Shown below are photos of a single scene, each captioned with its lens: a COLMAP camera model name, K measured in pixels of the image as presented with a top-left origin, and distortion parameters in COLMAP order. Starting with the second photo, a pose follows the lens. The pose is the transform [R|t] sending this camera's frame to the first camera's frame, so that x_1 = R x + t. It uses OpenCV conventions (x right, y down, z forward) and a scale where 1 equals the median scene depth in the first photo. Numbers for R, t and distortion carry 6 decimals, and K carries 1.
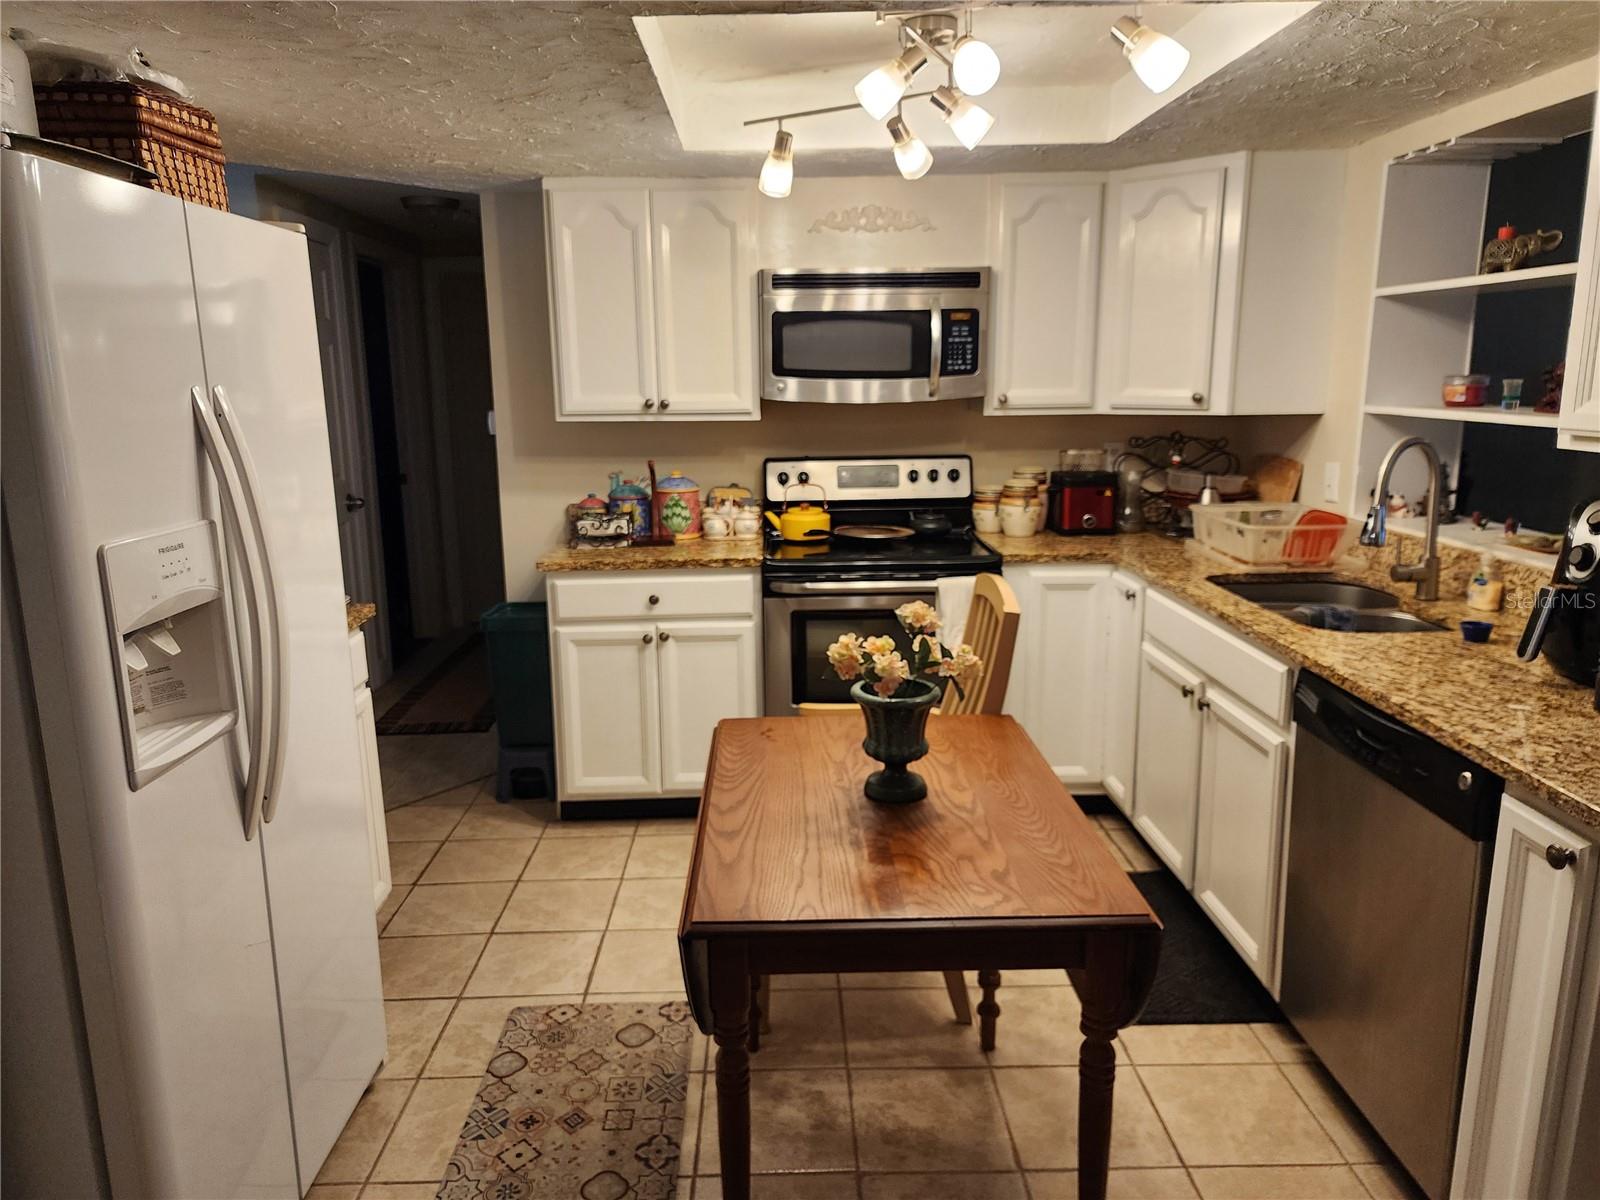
lens RADIAL K [[1101.3, 0, 741.3], [0, 1101.3, 606.7], [0, 0, 1]] dist [0.063799, -0.054169]
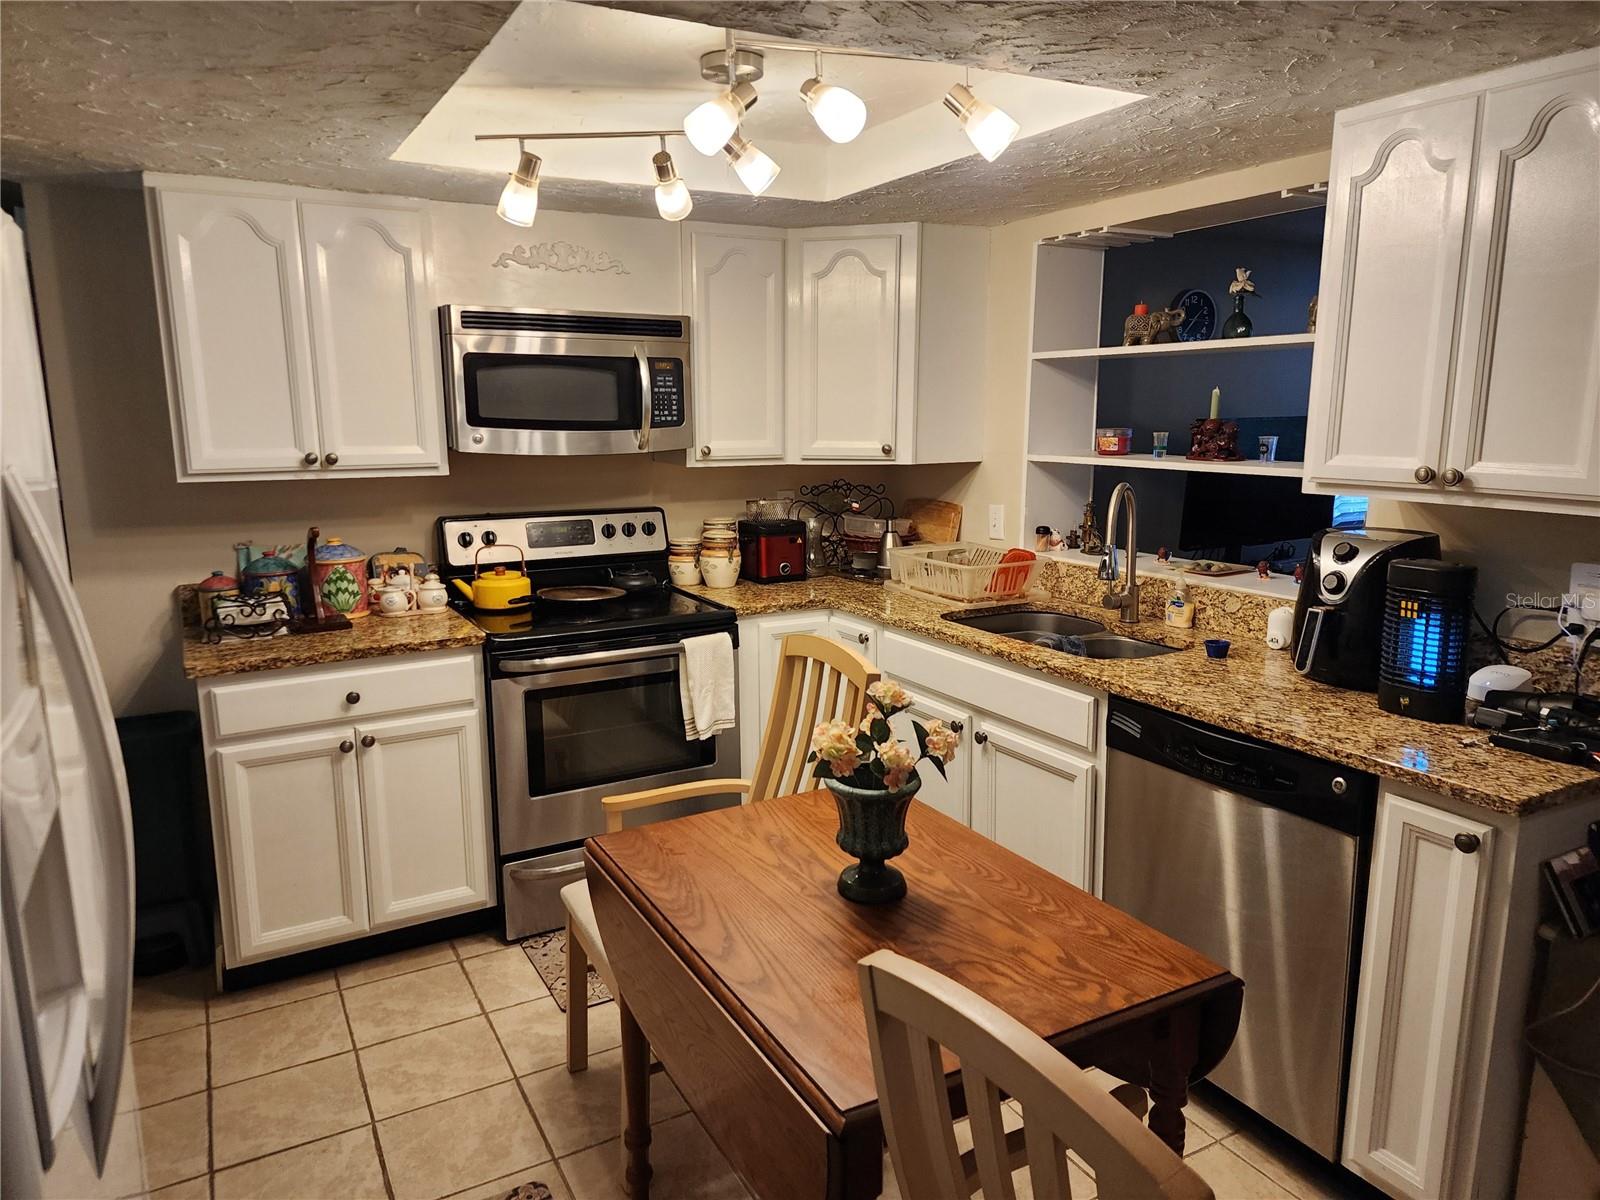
lens RADIAL K [[1101.3, 0, 775.6], [0, 1101.3, 614.8], [0, 0, 1]] dist [0.063799, -0.054169]
pose [[0.876775, -0.083788, 0.473545, -0.197757], [0.096567, 0.995323, -0.002686, -0.036535], [-0.471105, 0.048084, 0.880766, 0.127037]]
